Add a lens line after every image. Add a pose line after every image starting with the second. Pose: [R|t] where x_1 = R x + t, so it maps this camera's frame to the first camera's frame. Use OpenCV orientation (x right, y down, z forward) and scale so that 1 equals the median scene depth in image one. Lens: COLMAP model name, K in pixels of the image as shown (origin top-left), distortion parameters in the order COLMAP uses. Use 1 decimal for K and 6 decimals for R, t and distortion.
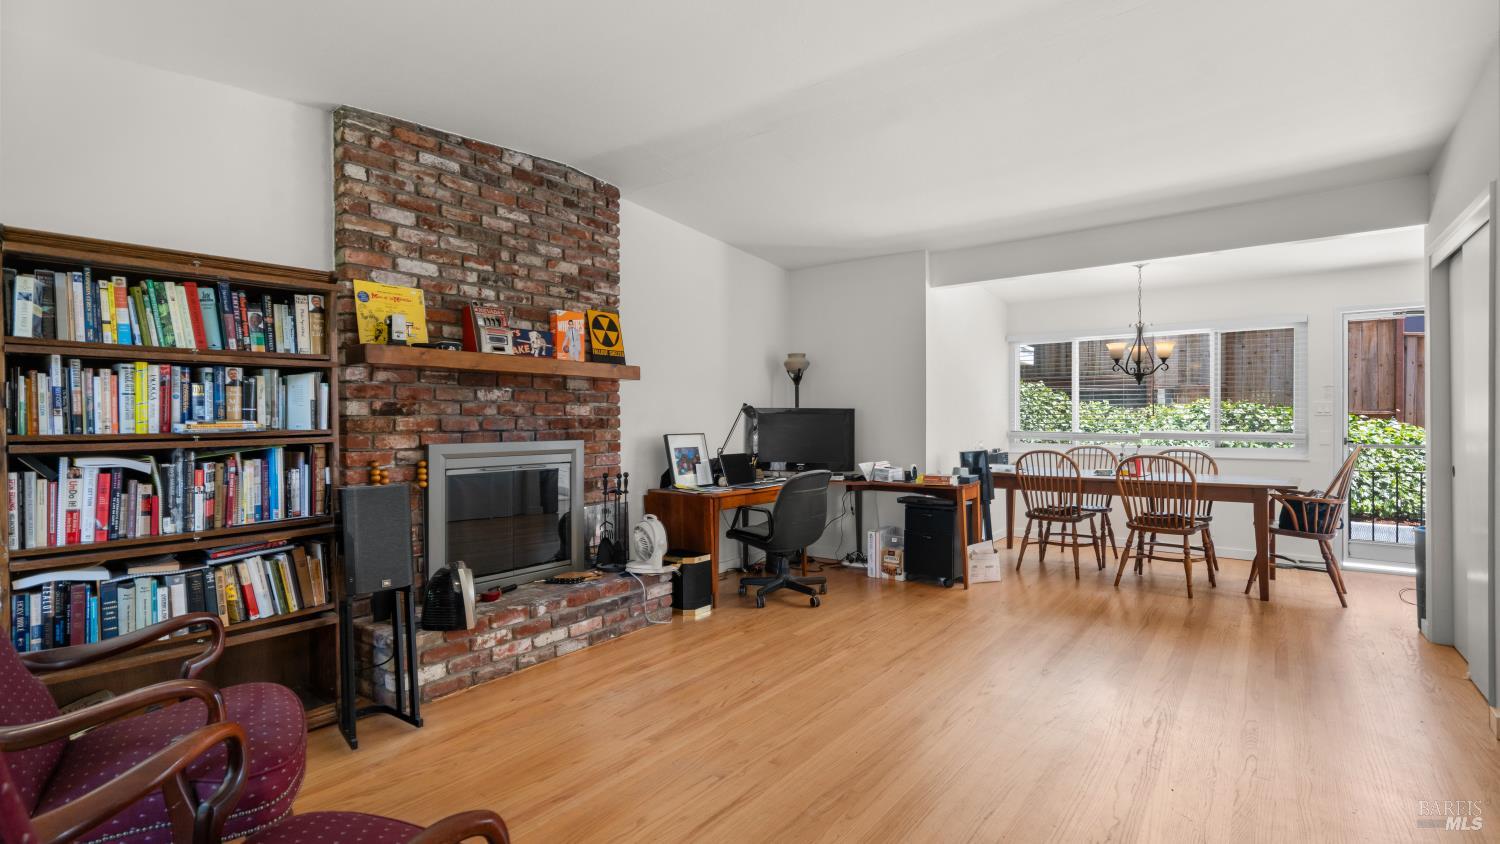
lens RADIAL K [[677.3, 0, 750.0], [0, 677.3, 422.0], [0, 0, 1]] dist [0.001757, 0.000404]
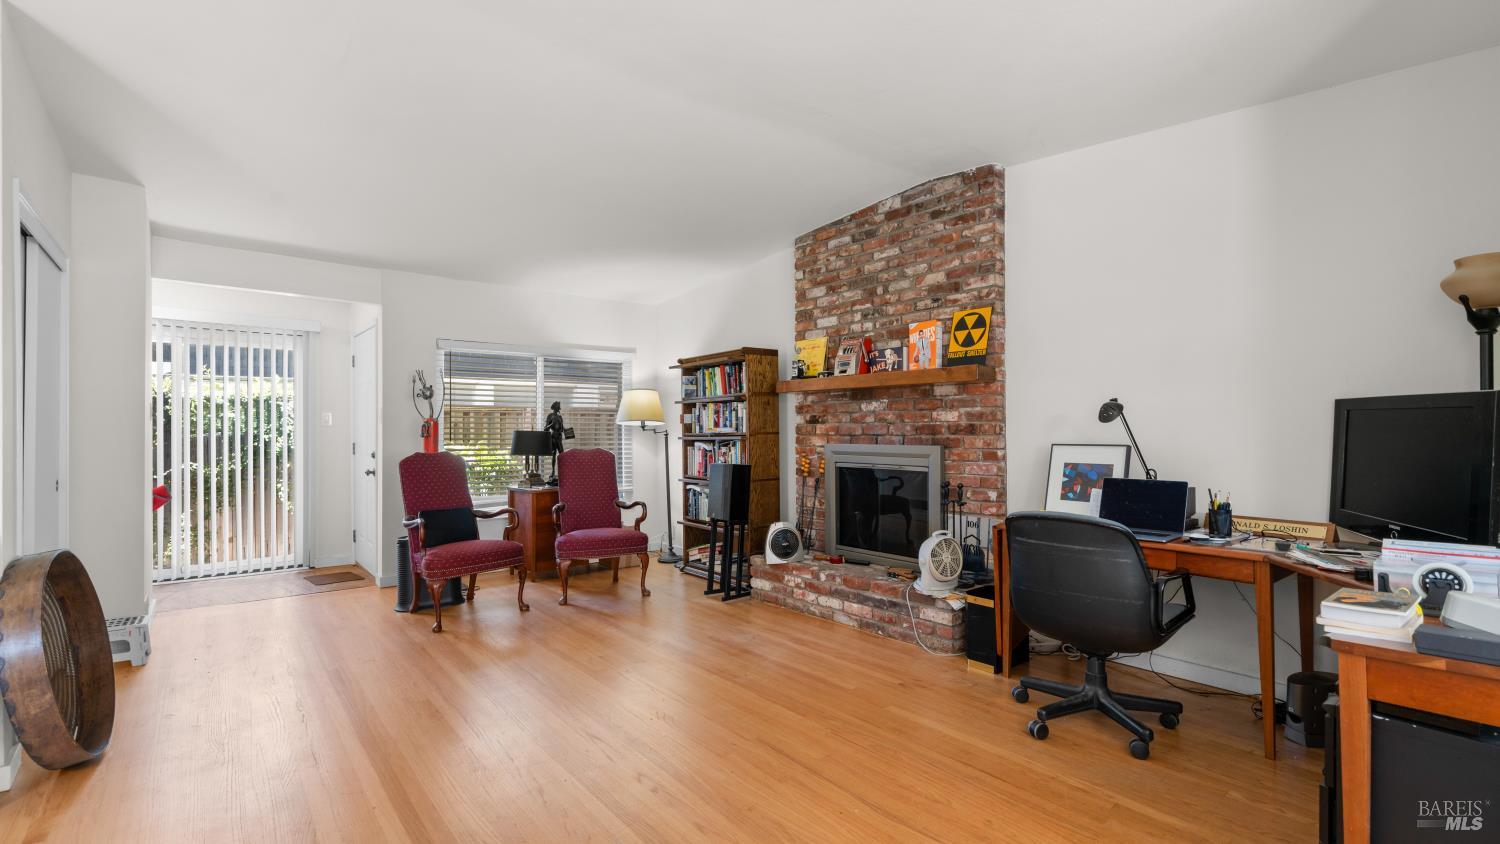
lens RADIAL K [[677.3, 0, 750.0], [0, 677.3, 422.0], [0, 0, 1]] dist [0.001757, 0.000404]
pose [[-0.223202, -0.004322, -0.974763, 0.896802], [0.004751, 0.999973, -0.005521, -0.005198], [0.974761, -0.005863, -0.223176, 1.078086]]
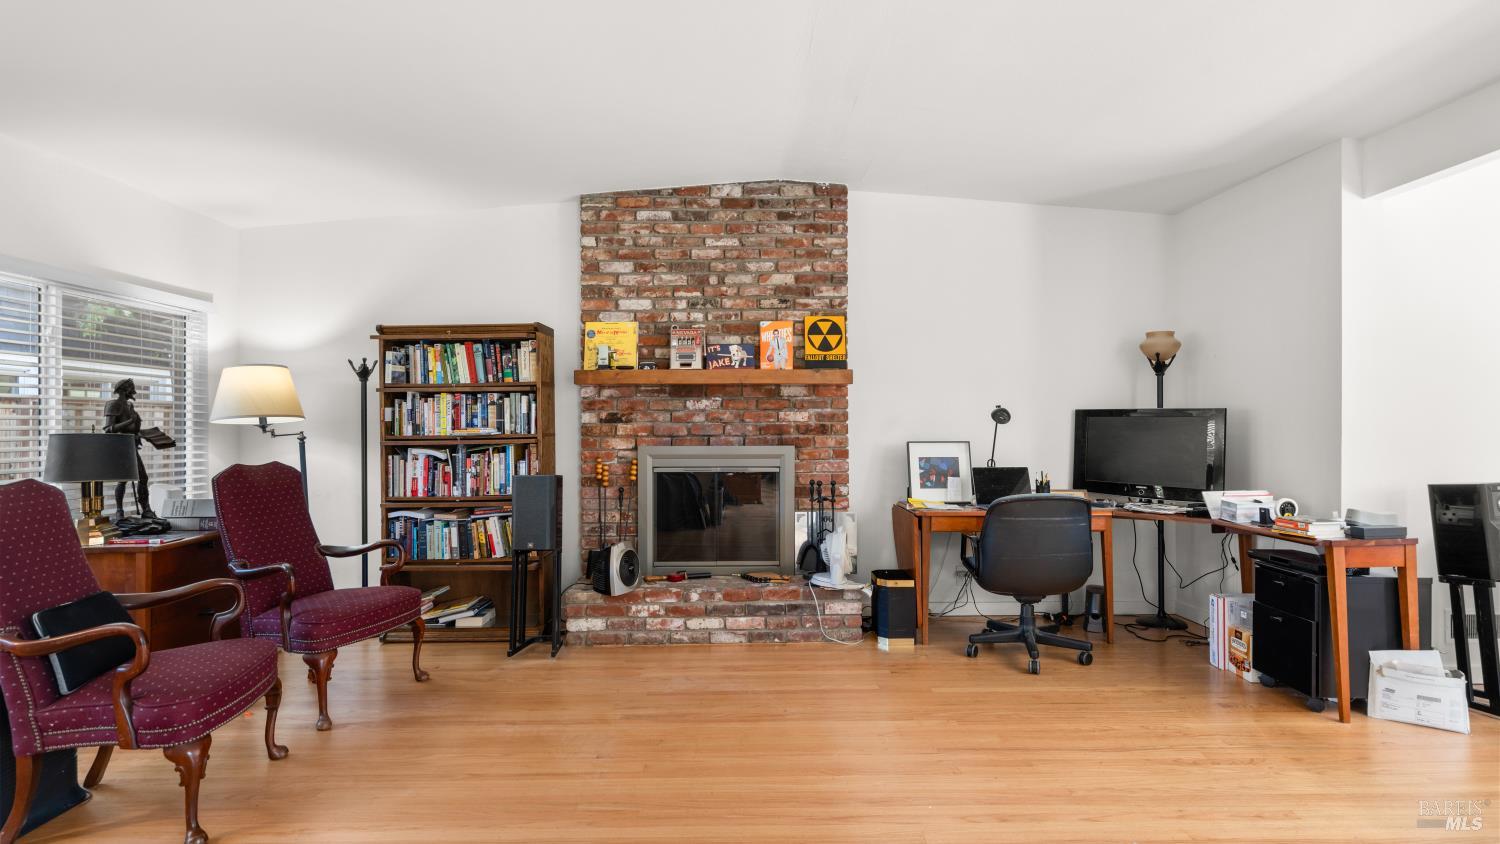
lens RADIAL K [[755.3, 0, 750.0], [0, 755.3, 422.0], [0, 0, 1]] dist [0.000990, 0.001279]
pose [[0.622660, -0.000195, -0.782492, 0.679329], [0.000346, 1.000000, 0.000026, -0.010337], [0.782492, -0.000287, 0.622660, 0.276305]]
